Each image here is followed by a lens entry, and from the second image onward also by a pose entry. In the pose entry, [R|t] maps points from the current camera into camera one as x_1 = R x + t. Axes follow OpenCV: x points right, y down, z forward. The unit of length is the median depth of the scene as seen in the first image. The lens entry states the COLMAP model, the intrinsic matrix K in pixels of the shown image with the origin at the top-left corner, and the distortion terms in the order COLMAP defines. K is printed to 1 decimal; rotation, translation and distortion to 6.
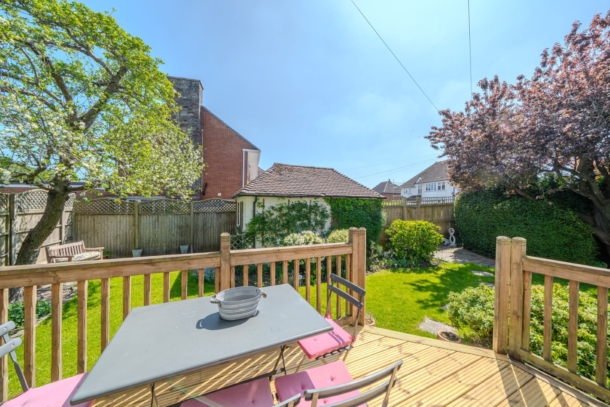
lens RADIAL K [[206.6, 0, 299.2], [0, 206.6, 204.5], [0, 0, 1]] dist [-0.002946, -0.000274]
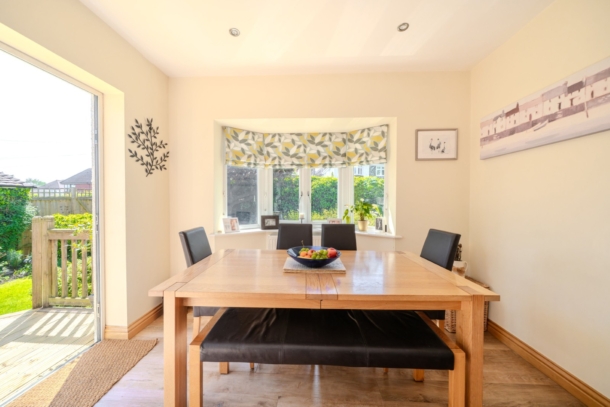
lens RADIAL K [[223.7, 0, 302.1], [0, 223.7, 203.7], [0, 0, 1]] dist [-0.007311, 0.000004]
pose [[0.443037, -0.024197, 0.896177, 0.137866], [0.002210, 0.999662, 0.025899, 0.012085], [-0.896501, -0.009494, 0.442940, -0.302029]]
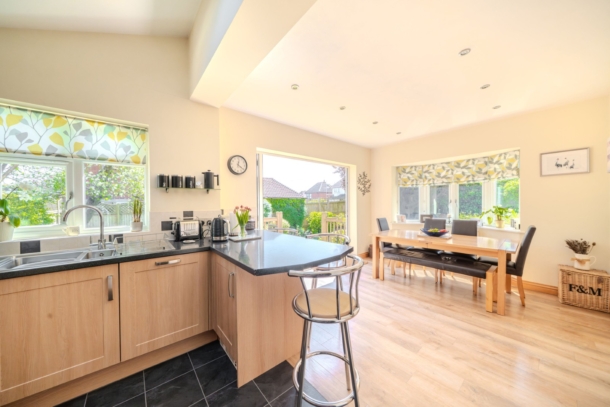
lens RADIAL K [[206.6, 0, 301.0], [0, 206.6, 204.2], [0, 0, 1]] dist [-0.002946, -0.000274]
pose [[0.961640, -0.022434, 0.273397, -0.059677], [0.020694, 0.999743, 0.009245, -0.001067], [-0.273535, -0.003233, 0.961857, -0.566532]]
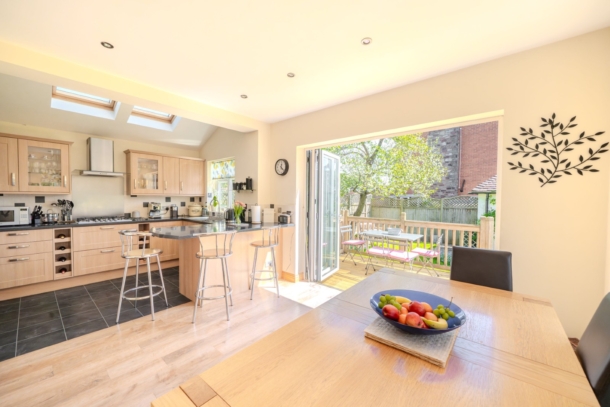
lens RADIAL K [[240.9, 0, 301.6], [0, 240.9, 203.8], [0, 0, 1]] dist [0.001794, 0.000039]
pose [[0.422492, 0.016466, -0.906217, 0.447171], [-0.004674, 0.999861, 0.015989, -0.001242], [0.906355, -0.002519, 0.422511, -0.342076]]
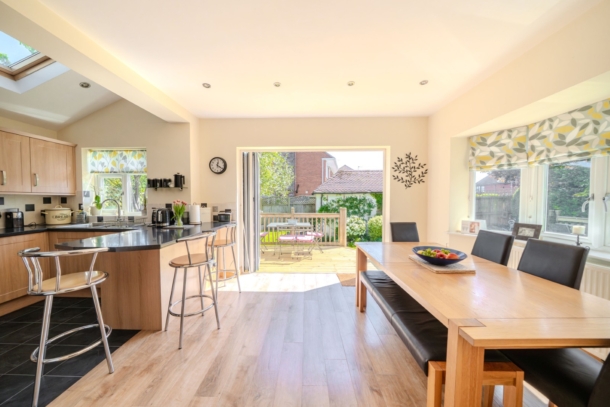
lens RADIAL K [[206.6, 0, 301.3], [0, 206.6, 203.8], [0, 0, 1]] dist [-0.002946, -0.000274]
pose [[0.904950, -0.002274, -0.425511, 0.299248], [0.012163, 0.999715, 0.020524, 0.003379], [0.425343, -0.023749, 0.904720, -0.494052]]
